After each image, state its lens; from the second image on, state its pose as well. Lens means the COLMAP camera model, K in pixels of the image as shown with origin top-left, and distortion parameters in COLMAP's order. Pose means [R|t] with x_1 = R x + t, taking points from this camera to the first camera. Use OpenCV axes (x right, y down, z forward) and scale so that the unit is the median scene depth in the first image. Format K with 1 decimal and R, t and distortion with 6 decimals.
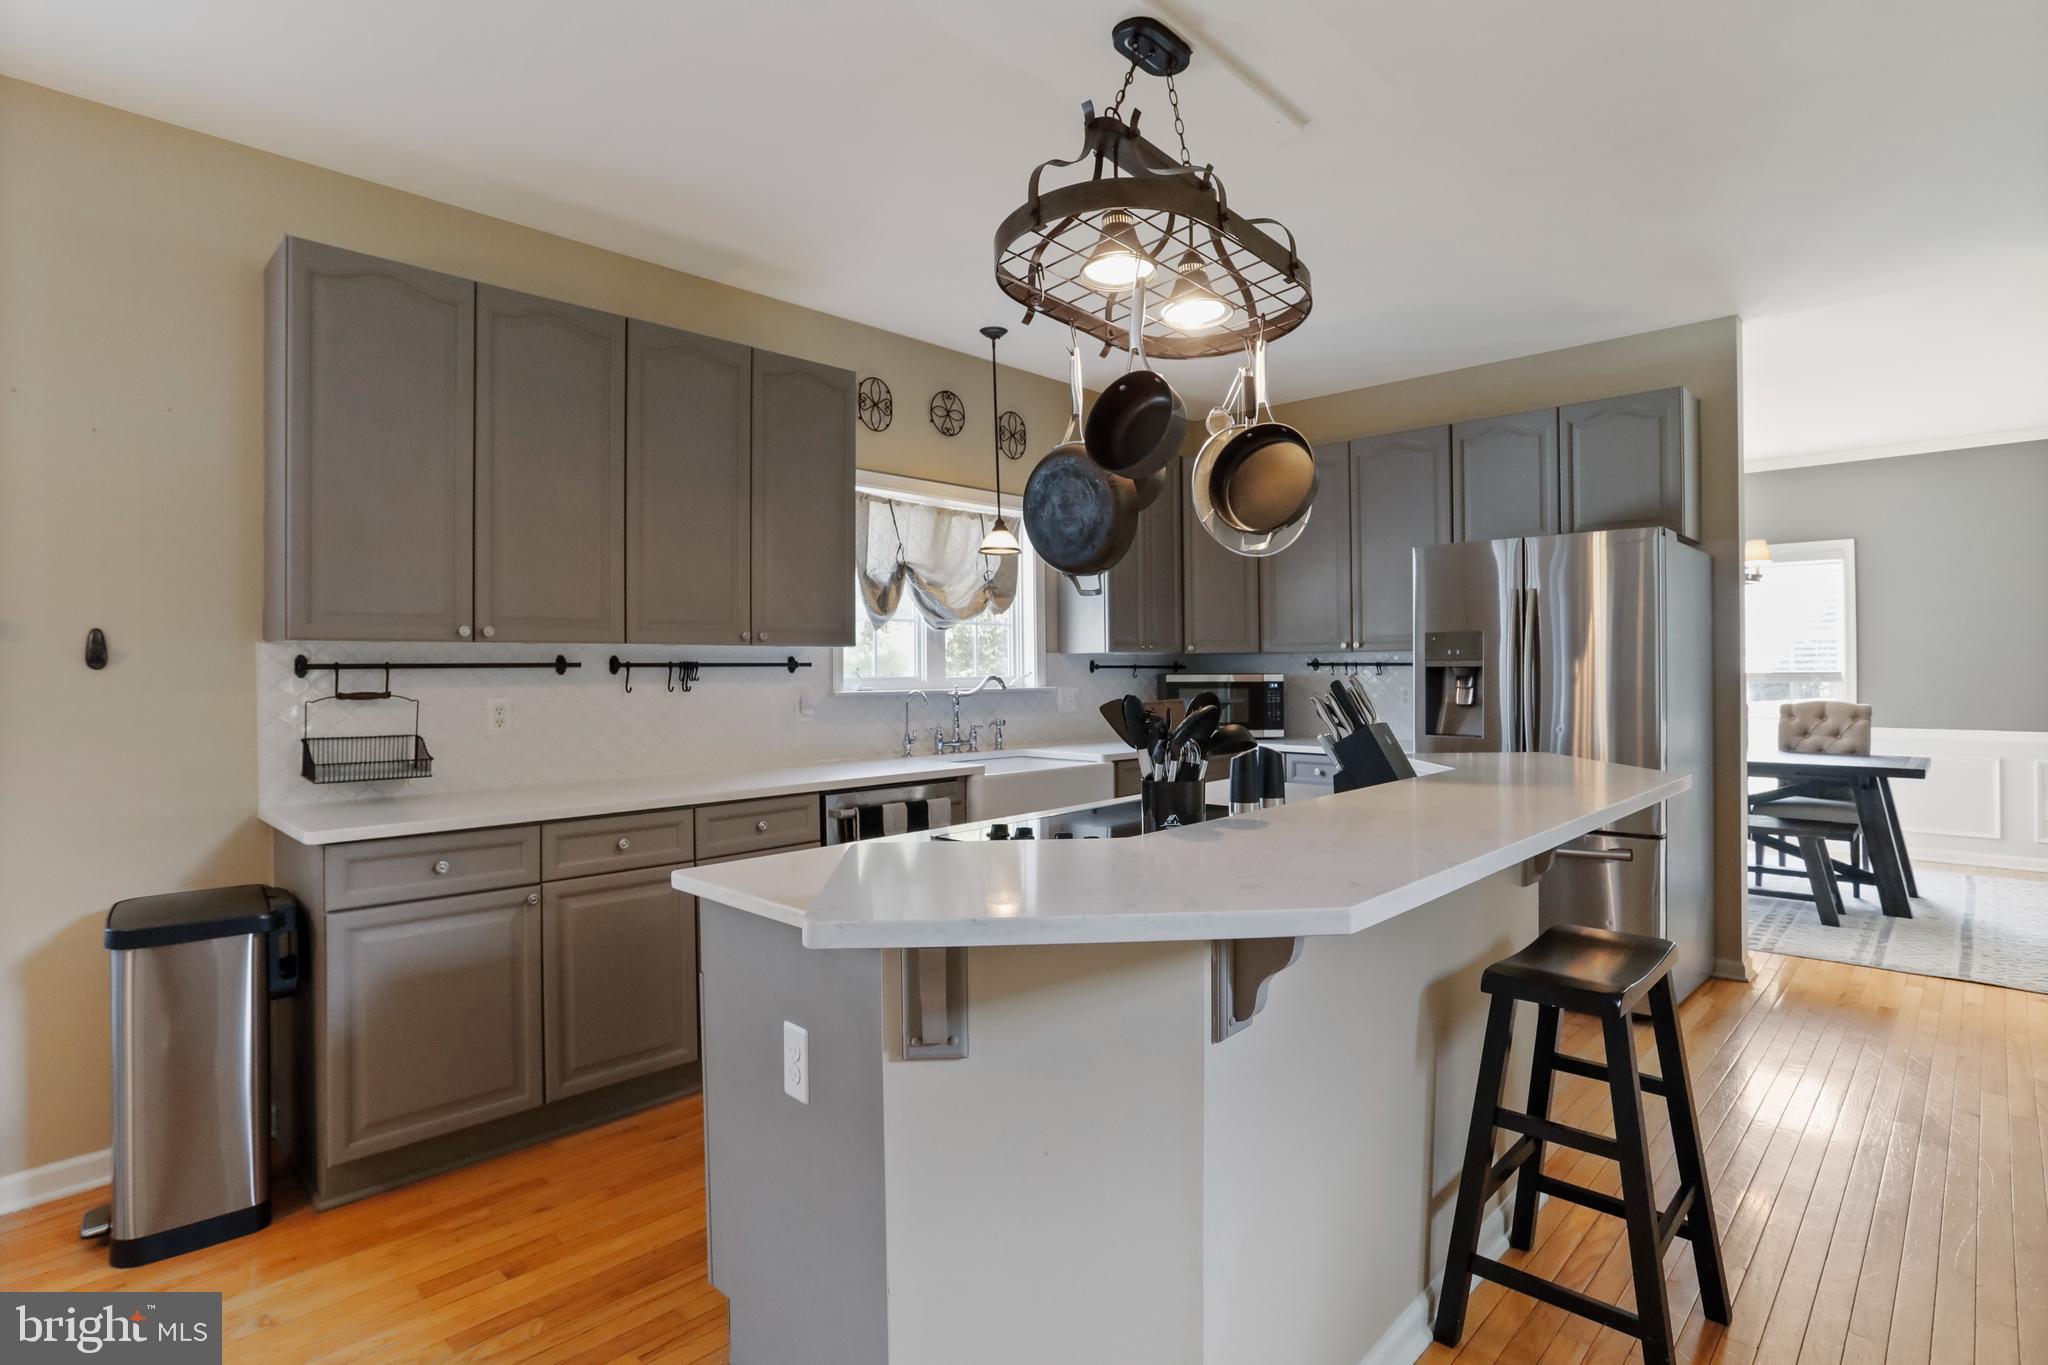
lens RADIAL K [[1017.4, 0, 1036.4], [0, 1017.4, 679.2], [0, 0, 1]] dist [-0.038628, 0.015961]
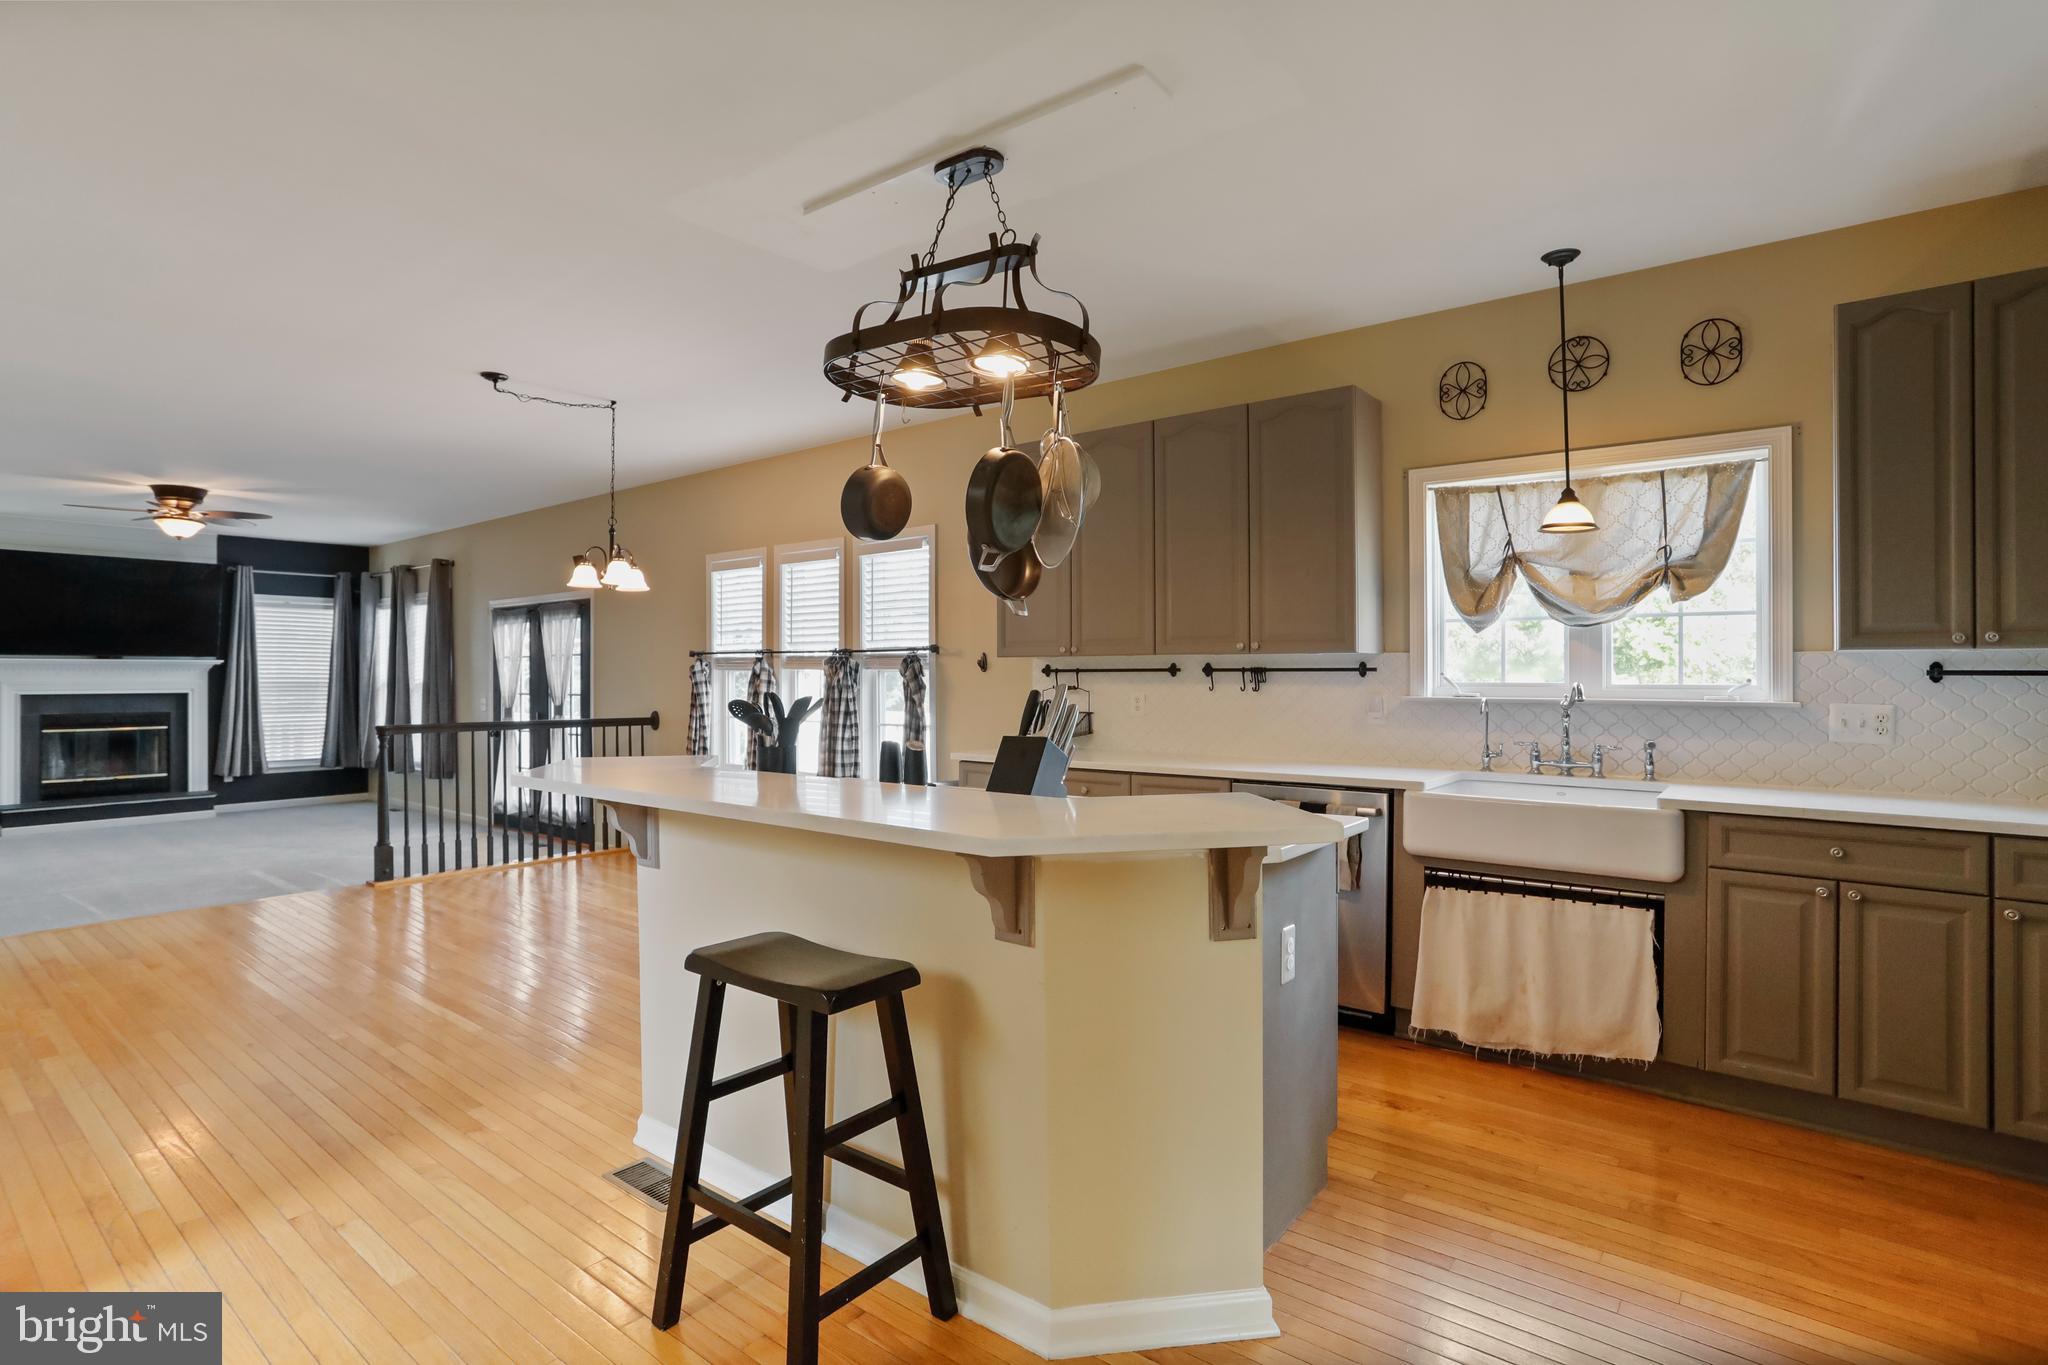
lens RADIAL K [[1017.4, 0, 1041.6], [0, 1017.4, 685.0], [0, 0, 1]] dist [-0.038628, 0.015961]
pose [[0.095883, 0.016077, -0.995263, 0.773439], [-0.011254, 0.999823, 0.015066, -0.010158], [0.995329, 0.009756, 0.096047, 0.554568]]
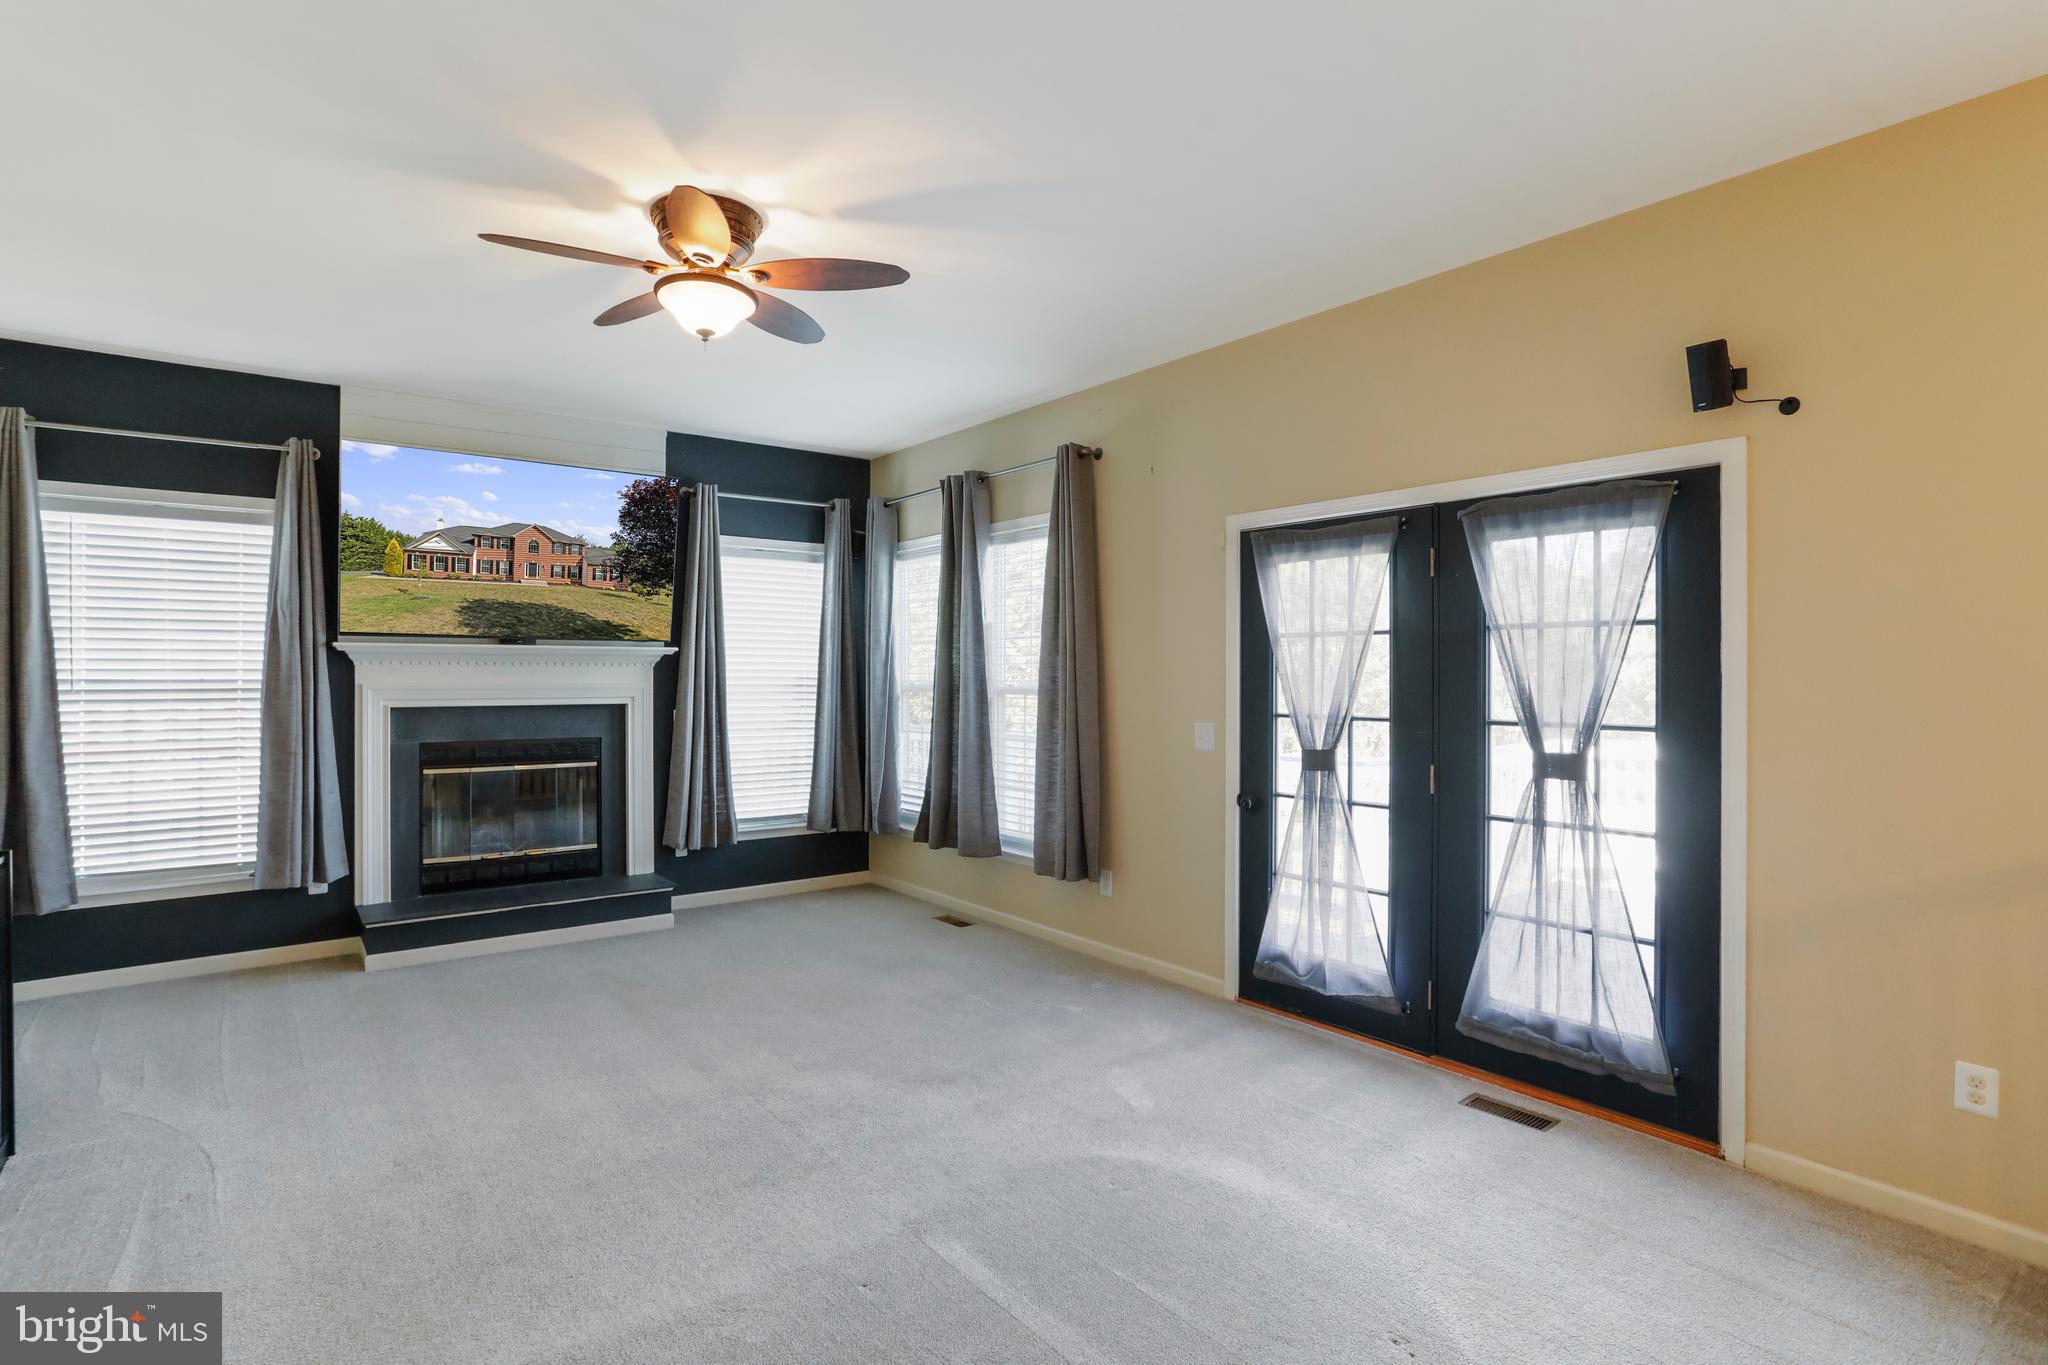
lens RADIAL K [[1017.4, 0, 1020.9], [0, 1017.4, 711.9], [0, 0, 1]] dist [-0.038628, 0.015961]
pose [[-0.140105, 0.046437, -0.989047, -0.489987], [-0.008545, 0.998806, 0.048105, 0.004162], [0.990100, 0.015191, -0.139541, -0.513642]]
